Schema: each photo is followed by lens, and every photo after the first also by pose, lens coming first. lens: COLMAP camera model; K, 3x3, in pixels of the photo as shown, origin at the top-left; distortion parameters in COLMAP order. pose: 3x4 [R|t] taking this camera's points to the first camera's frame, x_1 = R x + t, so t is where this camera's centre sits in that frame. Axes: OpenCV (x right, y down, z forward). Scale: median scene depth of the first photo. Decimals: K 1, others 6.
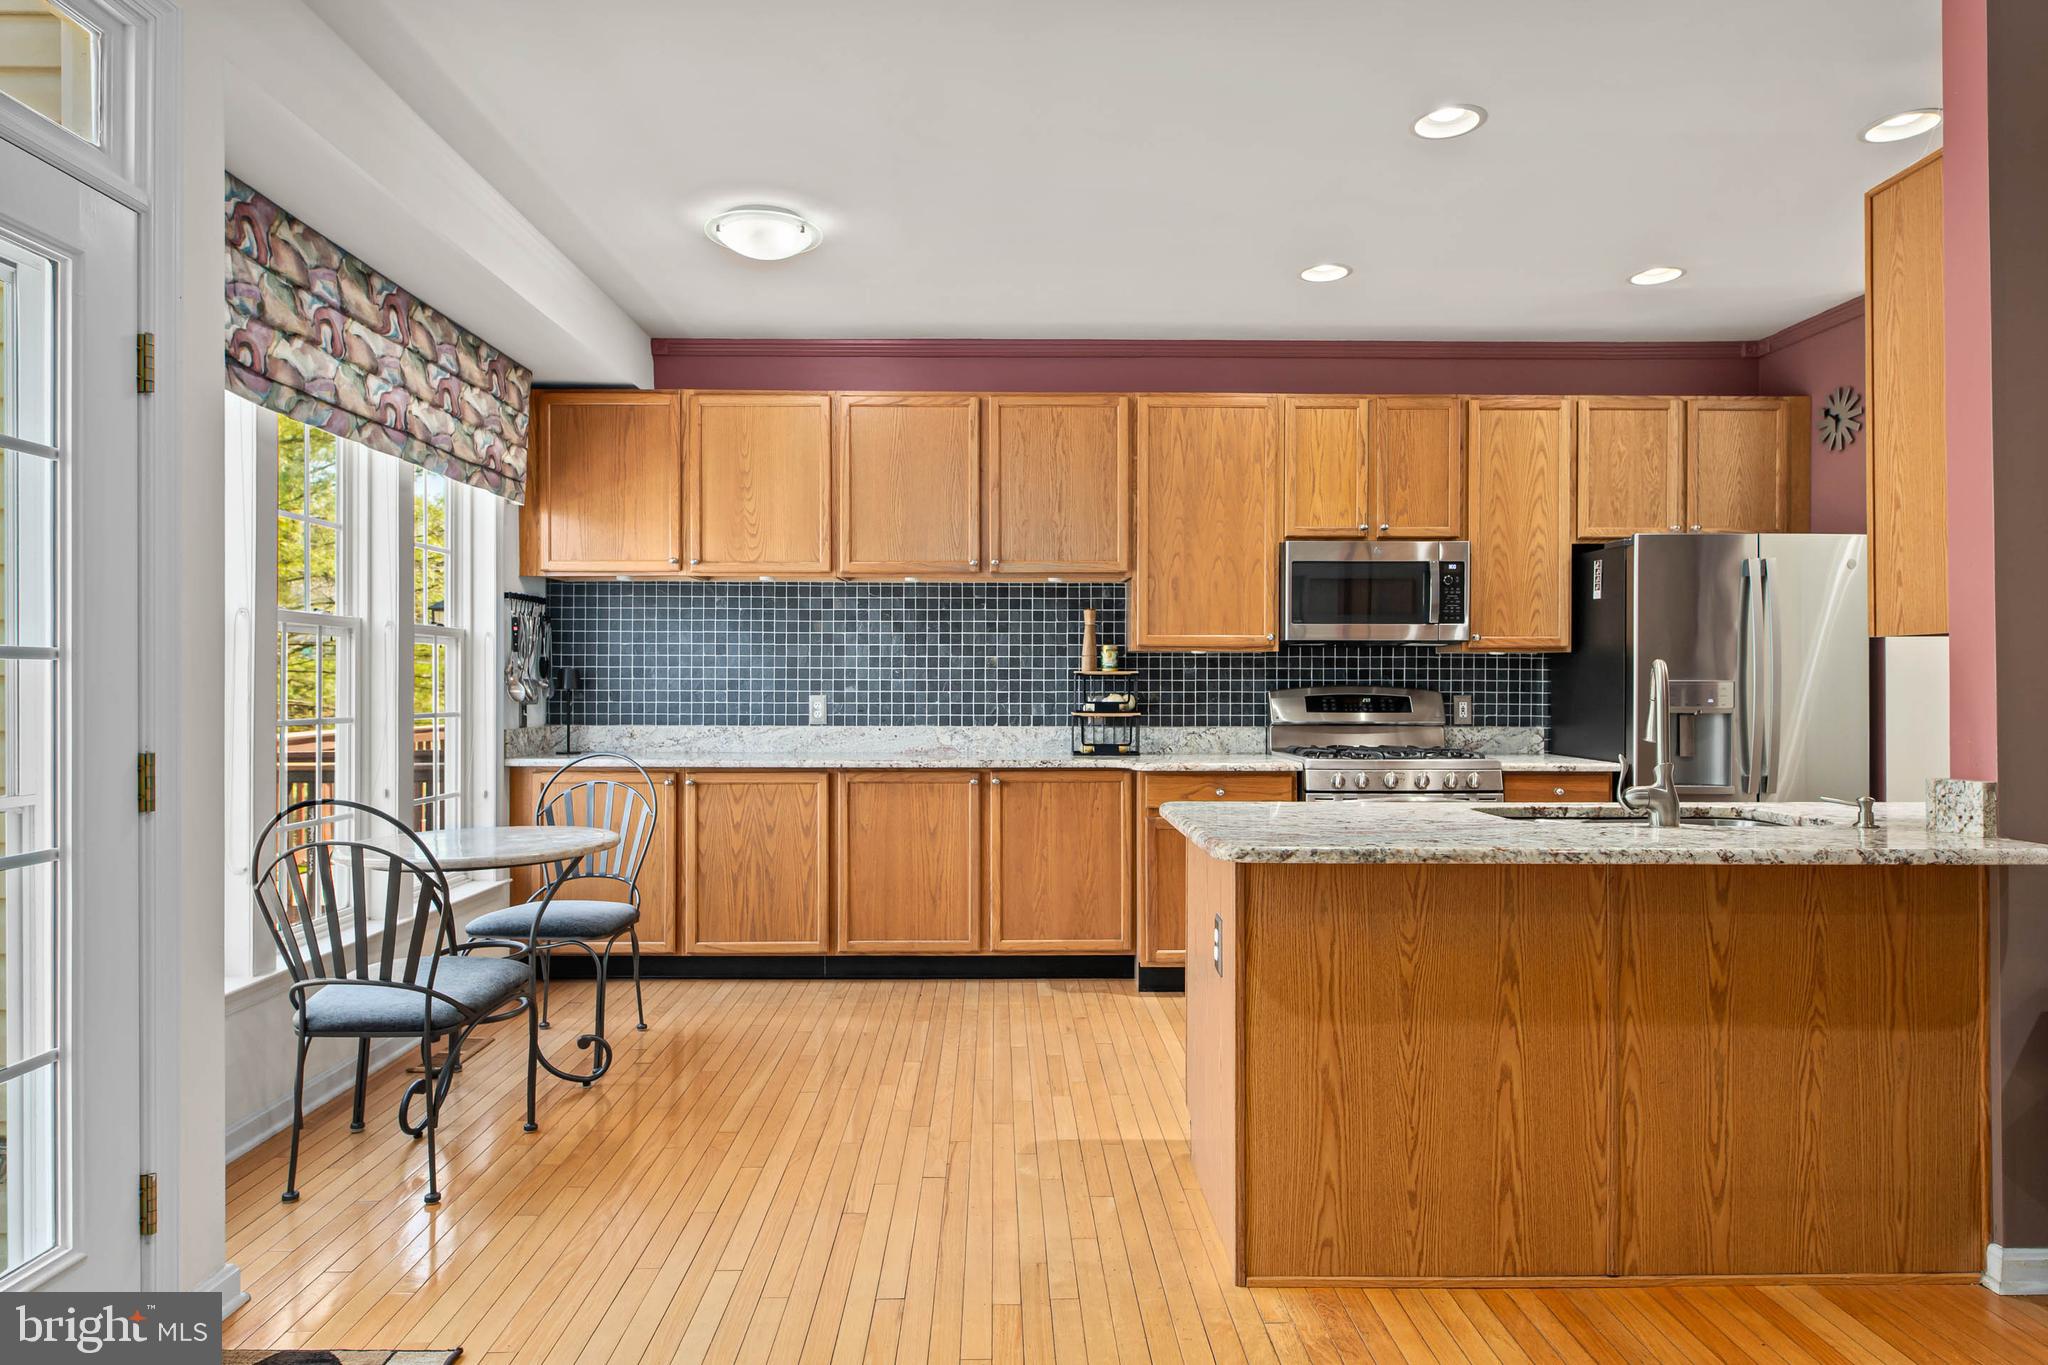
lens RADIAL K [[1188.0, 0, 1011.1], [0, 1188.0, 675.4], [0, 0, 1]] dist [0.001333, 0.001636]
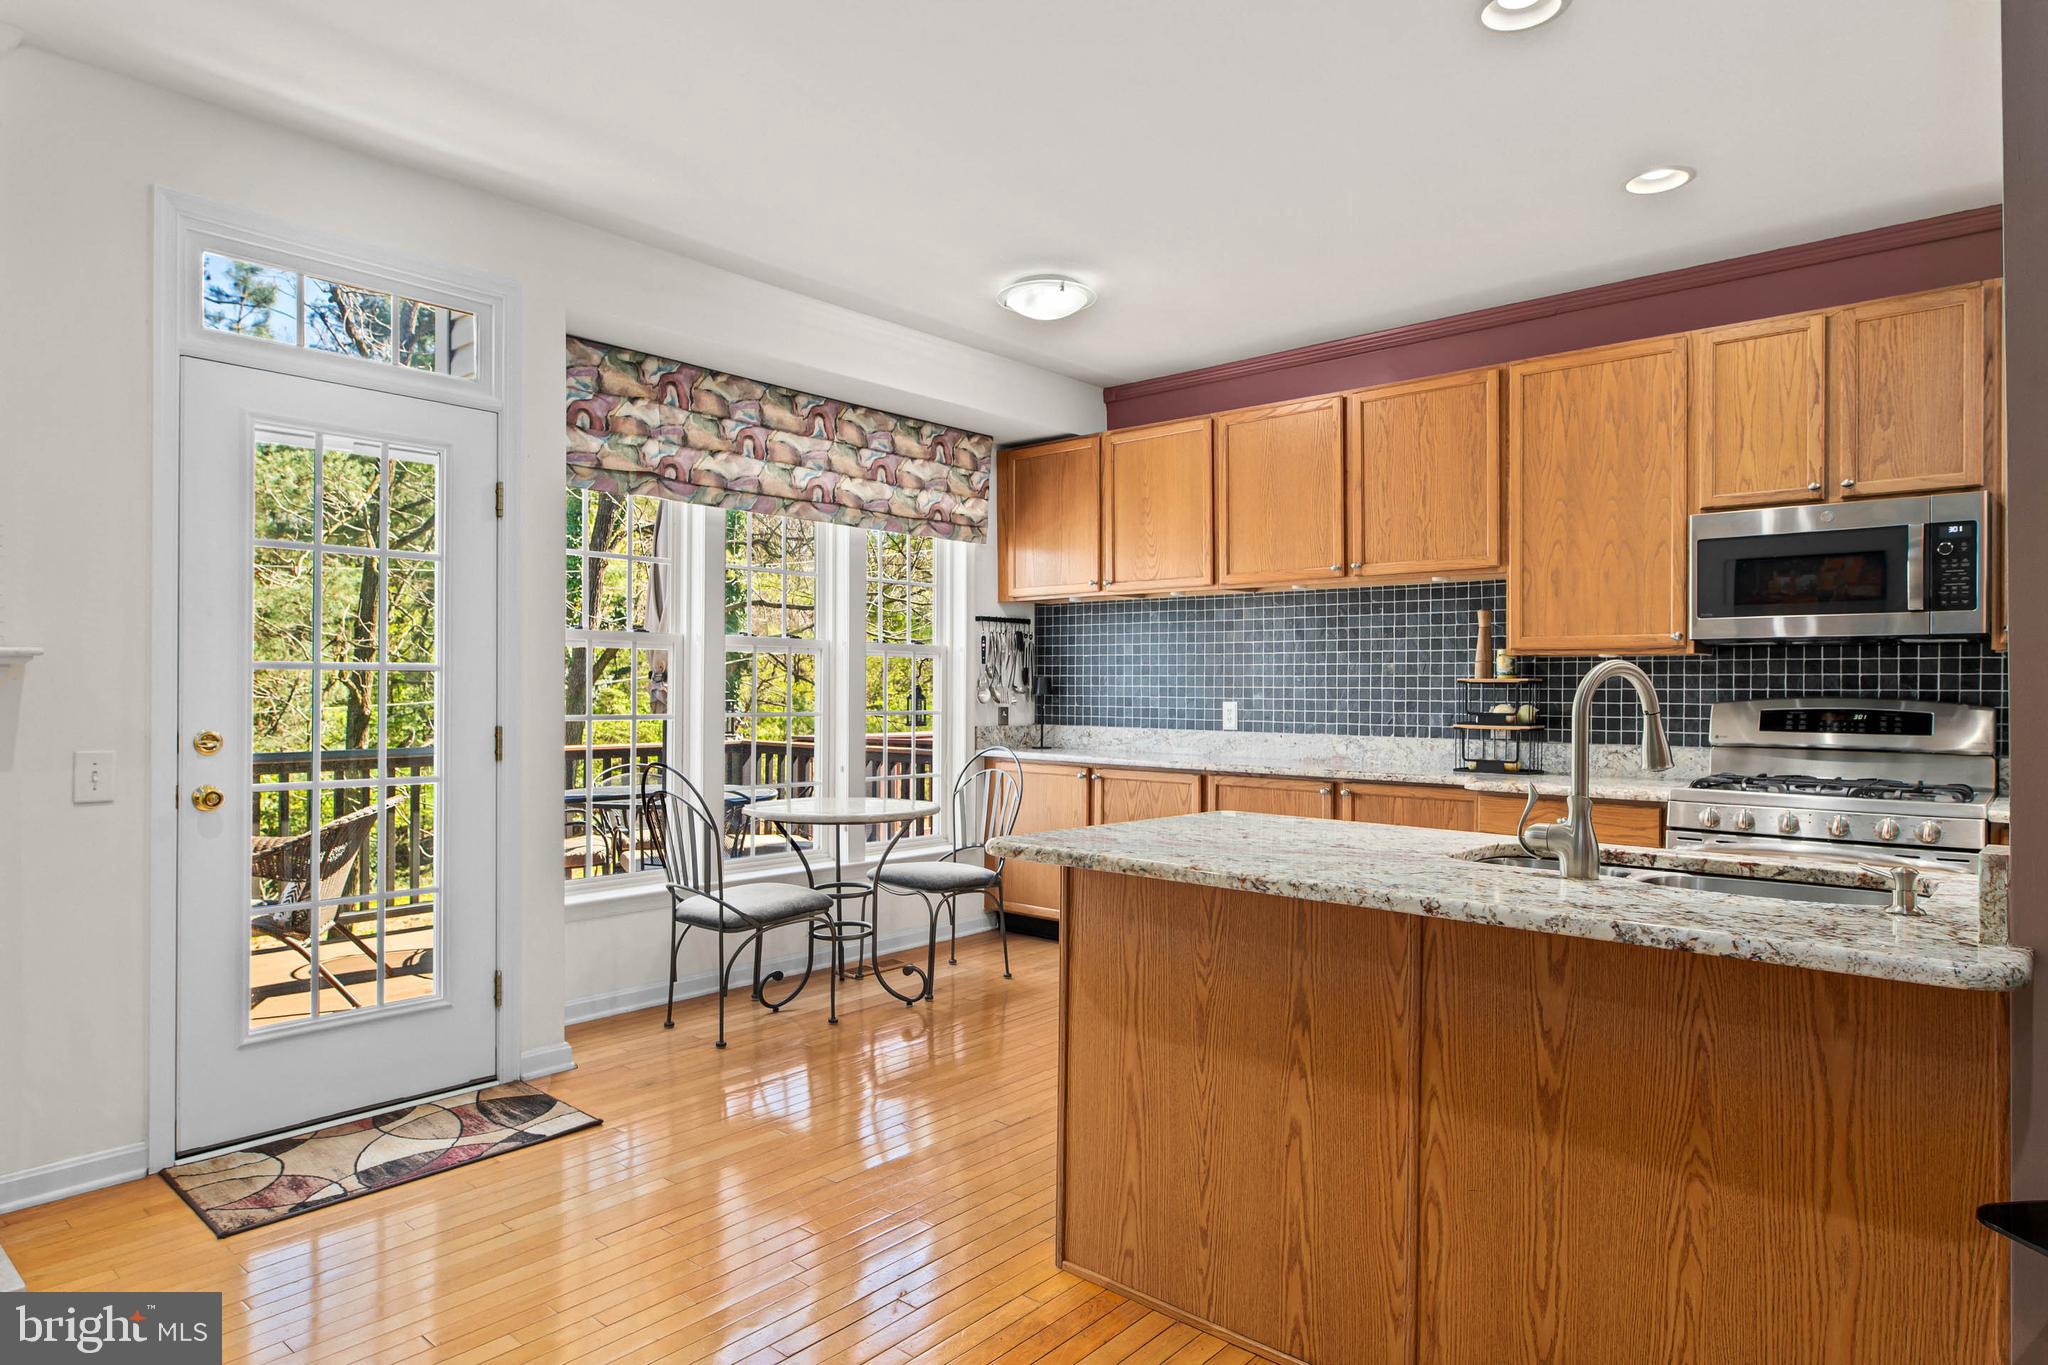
lens RADIAL K [[1188.0, 0, 1010.3], [0, 1188.0, 686.7], [0, 0, 1]] dist [0.001333, 0.001636]
pose [[0.738094, 0.003032, -0.674691, 0.622960], [-0.002017, 0.999995, 0.002288, 0.002035], [0.674694, -0.000328, 0.738097, 0.145967]]
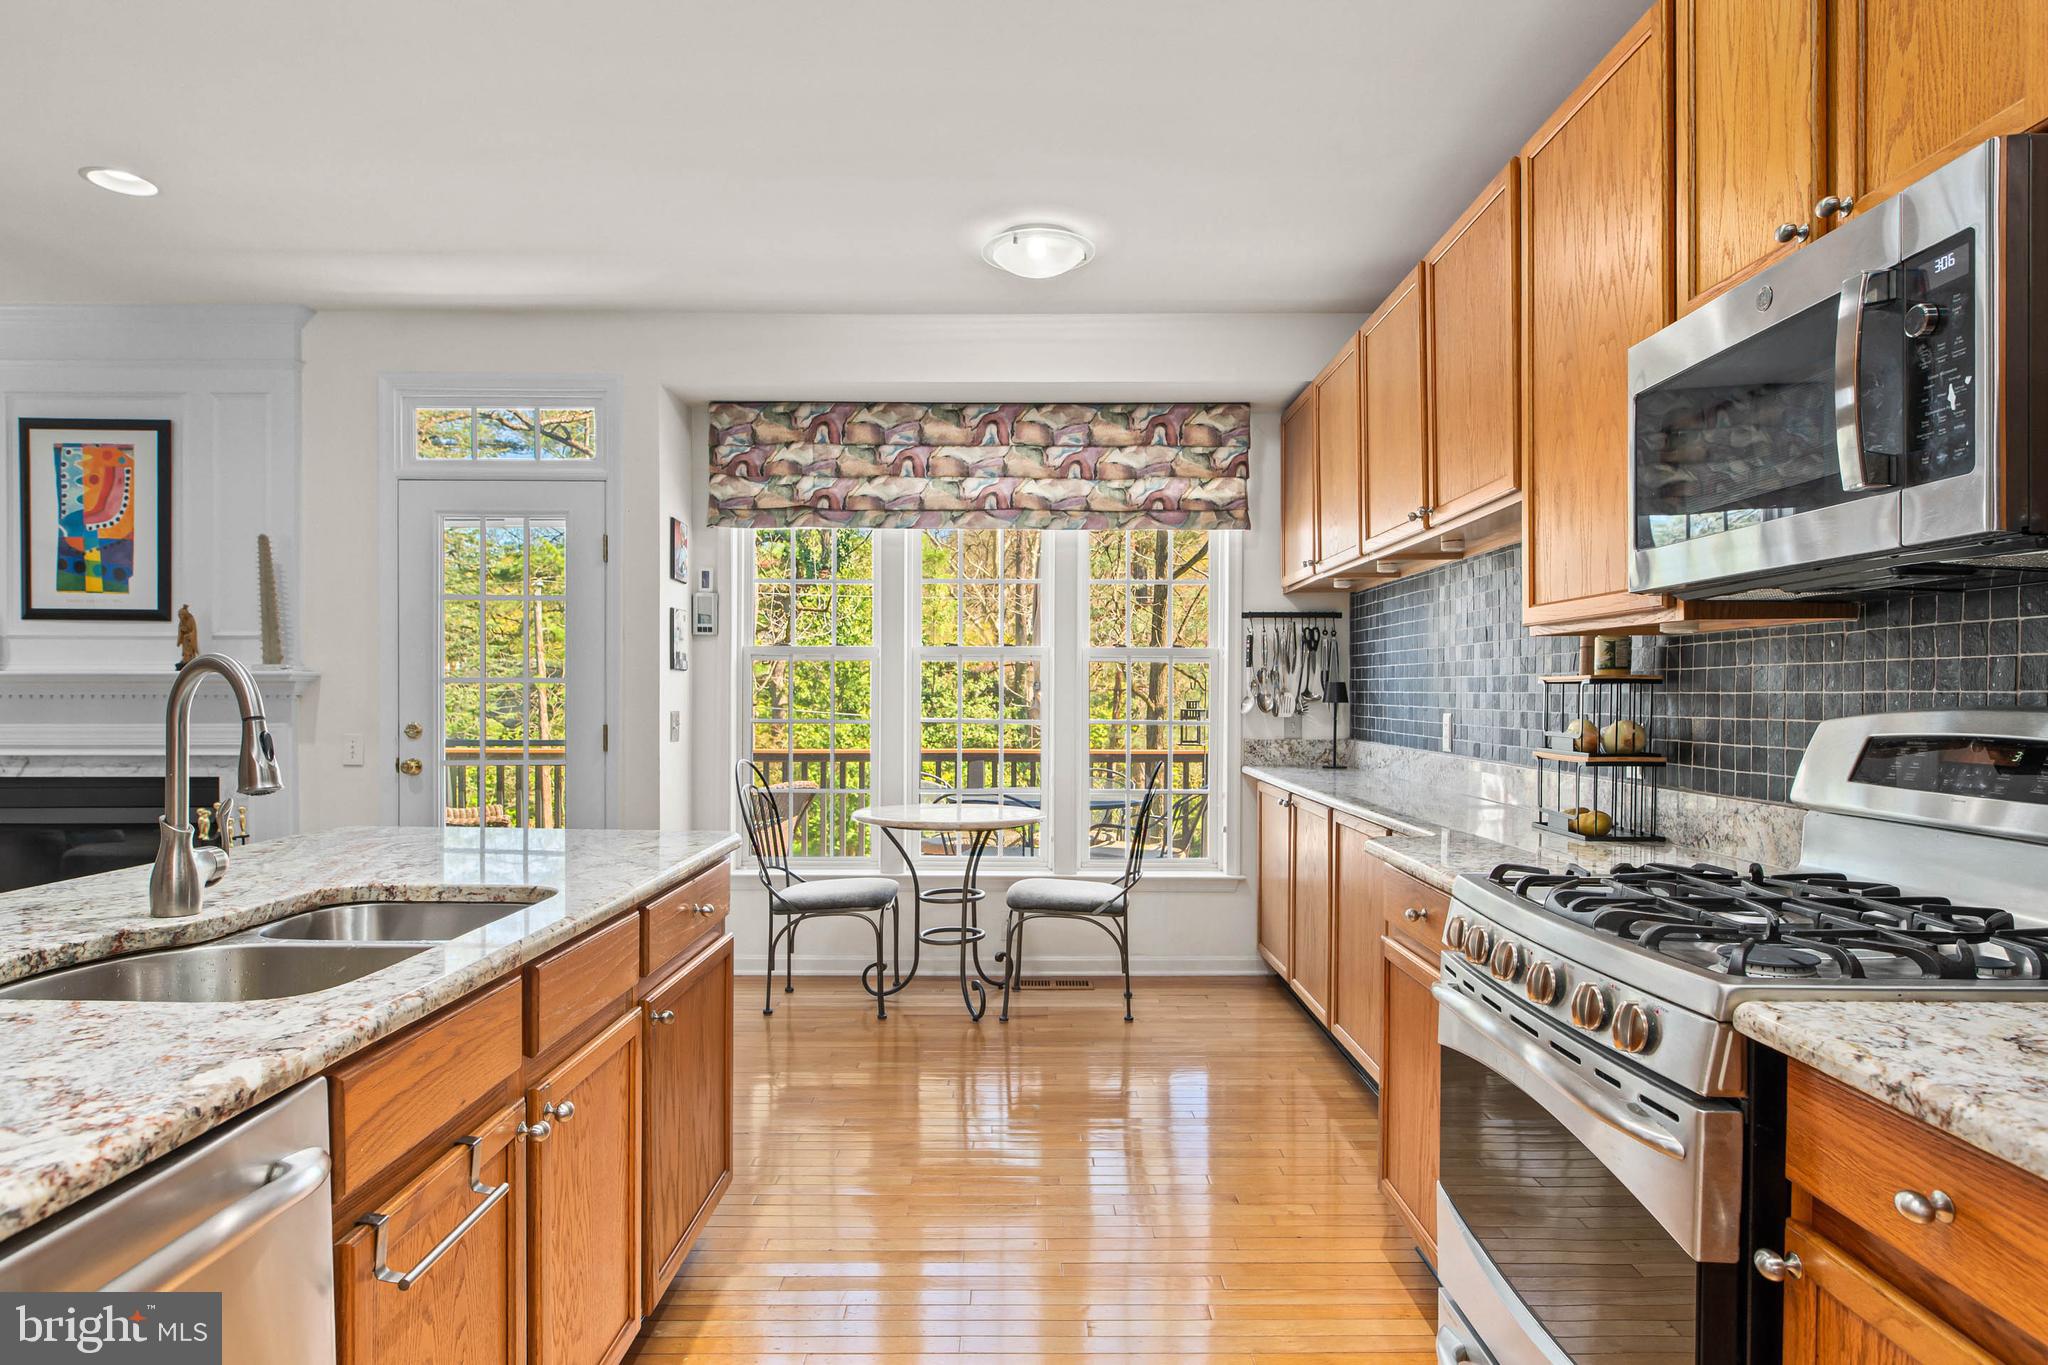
lens RADIAL K [[1188.0, 0, 1015.0], [0, 1188.0, 690.2], [0, 0, 1]] dist [0.001333, 0.001636]
pose [[-0.020165, -0.005747, -0.999780, 0.924977], [0.001950, 0.999981, -0.005788, 0.009041], [0.999795, -0.002066, -0.020153, 1.147105]]
